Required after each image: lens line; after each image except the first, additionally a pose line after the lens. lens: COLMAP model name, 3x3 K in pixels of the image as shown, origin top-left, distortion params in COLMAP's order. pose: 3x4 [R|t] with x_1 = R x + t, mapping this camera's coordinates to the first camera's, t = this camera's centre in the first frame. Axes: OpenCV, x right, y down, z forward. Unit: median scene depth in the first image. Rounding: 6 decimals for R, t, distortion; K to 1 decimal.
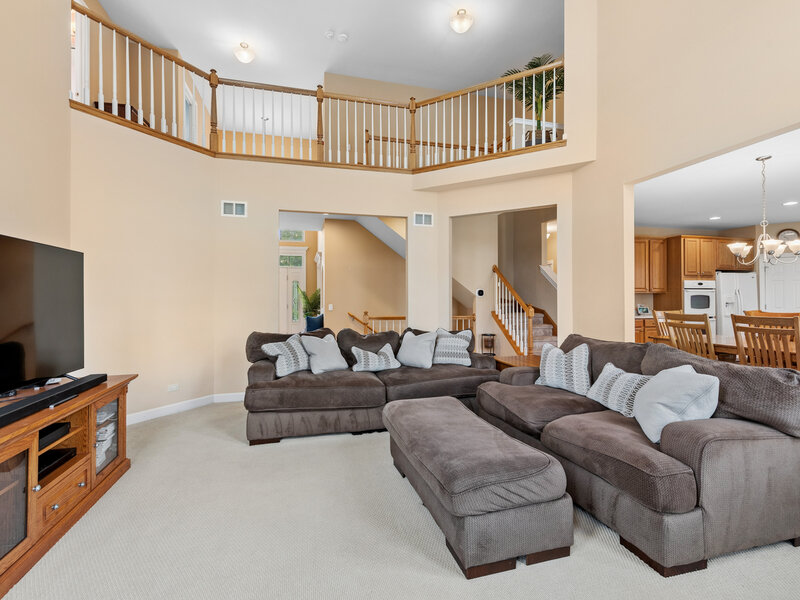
lens RADIAL K [[386.6, 0, 400.4], [0, 386.6, 300.3], [0, 0, 1]] dist [0.023226, 0.000678]
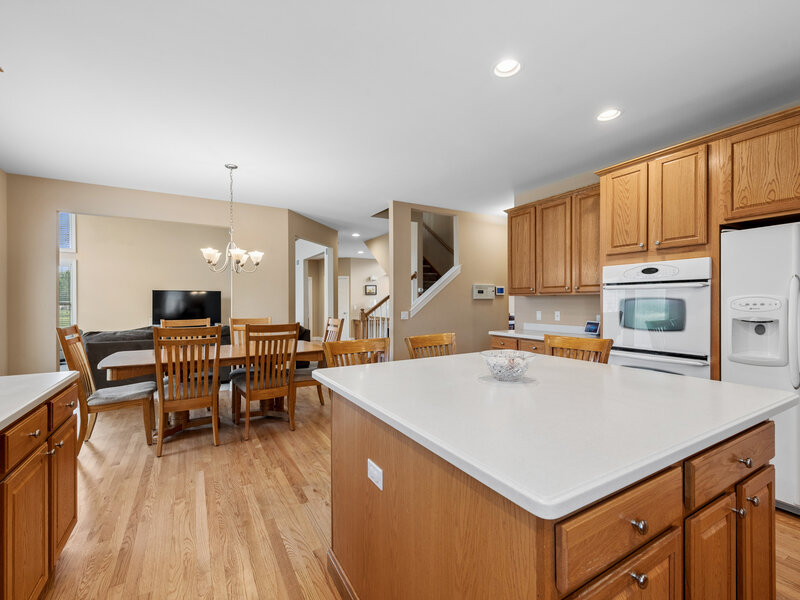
lens RADIAL K [[355.9, 0, 404.9], [0, 355.9, 300.6], [0, 0, 1]] dist [0.003132, -0.000058]
pose [[0.262856, -0.002760, -0.964831, 1.046669], [0.001943, 0.999995, -0.002331, -0.009861], [0.964833, -0.001262, 0.262860, 0.647162]]
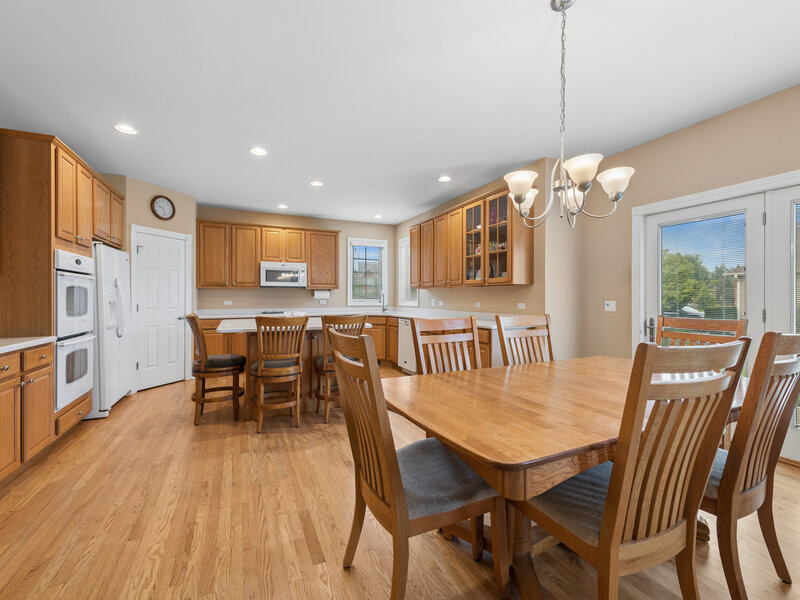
lens RADIAL K [[351.9, 0, 399.8], [0, 351.9, 299.6], [0, 0, 1]] dist [0.003068, 0.000365]
pose [[-0.150005, -0.004845, 0.988673, 0.299587], [-0.000538, 0.999988, 0.004819, 0.000124], [-0.988685, 0.000191, -0.150006, 0.684813]]
